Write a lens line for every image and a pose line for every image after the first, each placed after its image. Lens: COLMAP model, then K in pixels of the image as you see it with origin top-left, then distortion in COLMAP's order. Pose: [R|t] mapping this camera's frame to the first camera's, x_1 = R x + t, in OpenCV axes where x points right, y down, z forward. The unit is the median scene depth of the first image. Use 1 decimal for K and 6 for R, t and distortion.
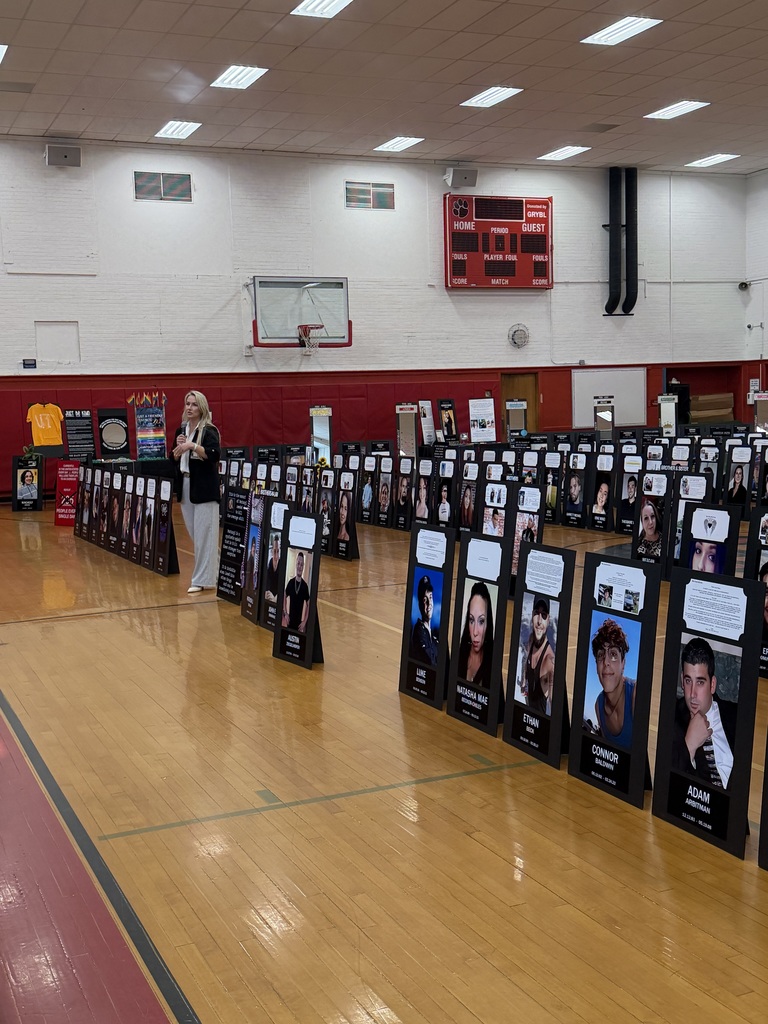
lens RADIAL K [[1243.7, 0, 384.0], [0, 1243.7, 512.0], [0, 0, 1]] dist [0.227661, -0.480550]
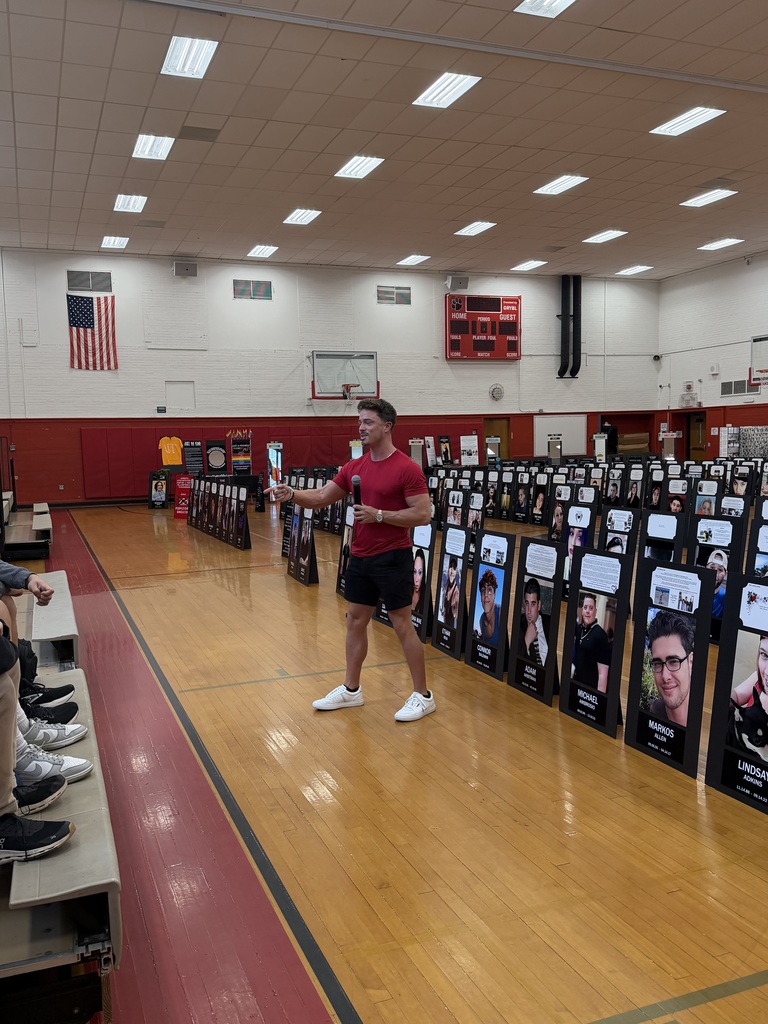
lens RADIAL K [[885.5, 0, 375.9], [0, 885.5, 517.6], [0, 0, 1]] dist [0.210196, -0.408626]
pose [[0.998967, 0.011803, -0.043877, 0.024208], [-0.011714, 0.999929, 0.002288, 0.005015], [0.043901, -0.001772, 0.999034, -0.051777]]
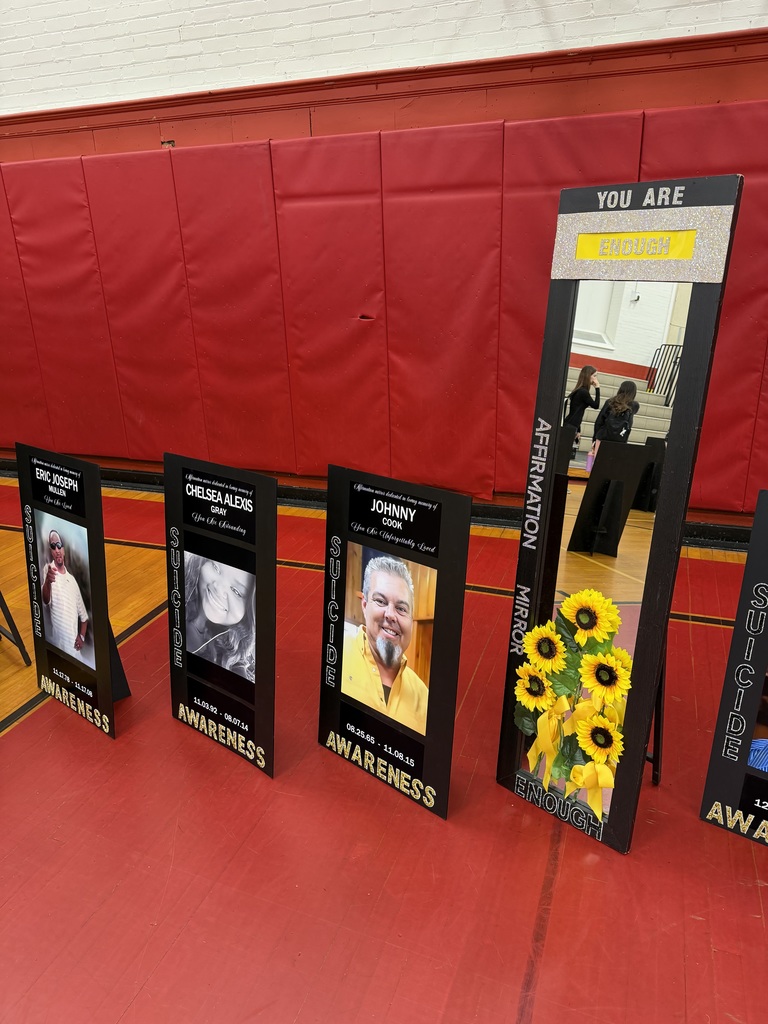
lens RADIAL K [[724.2, 0, 387.6], [0, 724.2, 509.8], [0, 0, 1]] dist [0.140920, -0.258460]
pose [[0.722654, 0.244246, -0.646619, -0.021042], [-0.049387, 0.951342, 0.304154, -0.102128], [0.689443, -0.187863, 0.699554, 1.241743]]
